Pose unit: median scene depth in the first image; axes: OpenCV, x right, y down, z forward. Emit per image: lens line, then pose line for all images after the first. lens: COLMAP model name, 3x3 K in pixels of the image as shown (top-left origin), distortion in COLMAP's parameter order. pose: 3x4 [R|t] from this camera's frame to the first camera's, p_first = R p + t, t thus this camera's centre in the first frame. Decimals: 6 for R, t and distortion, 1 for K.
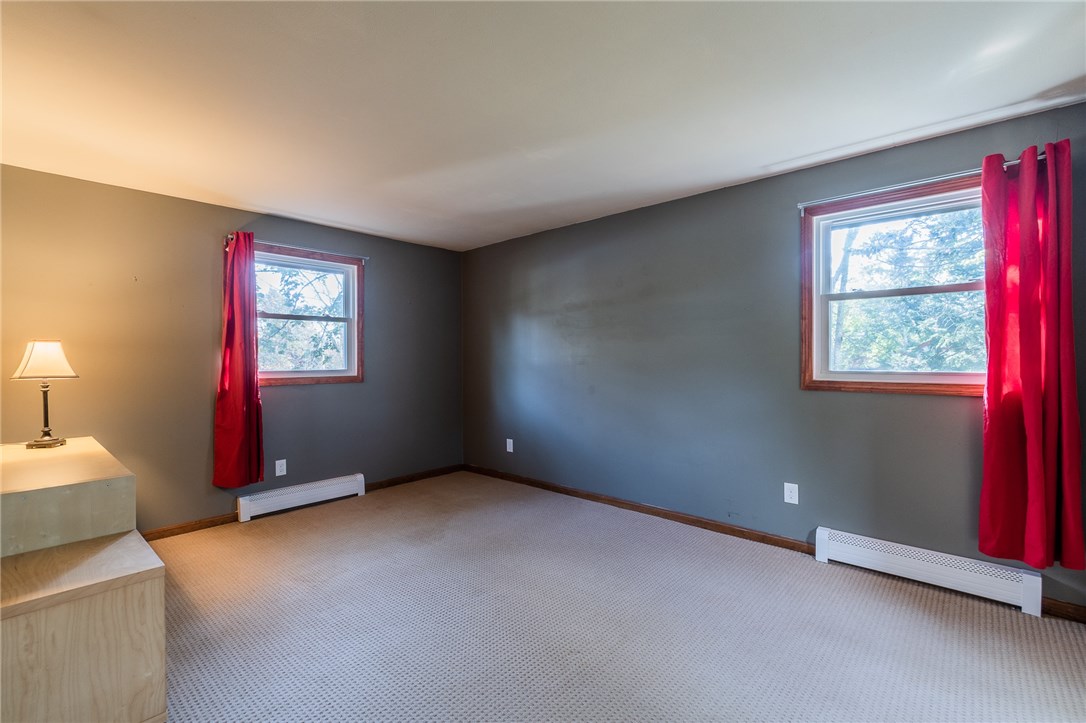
lens RADIAL K [[480.6, 0, 539.2], [0, 480.6, 354.6], [0, 0, 1]] dist [0.002218, -0.000243]
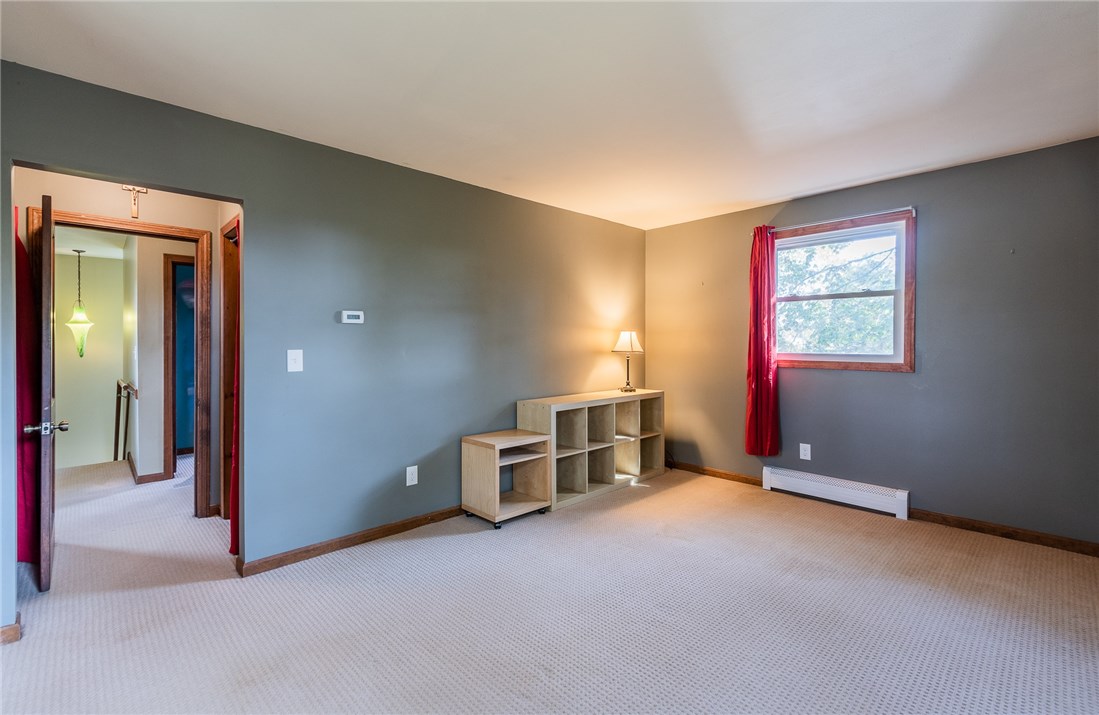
lens RADIAL K [[486.8, 0, 549.2], [0, 486.8, 349.4], [0, 0, 1]] dist [0.002767, 0.000134]
pose [[-0.053890, 0.020312, -0.998340, 0.485565], [0.006926, 0.999777, 0.019967, 0.001602], [0.998523, -0.005838, -0.054019, 0.532927]]
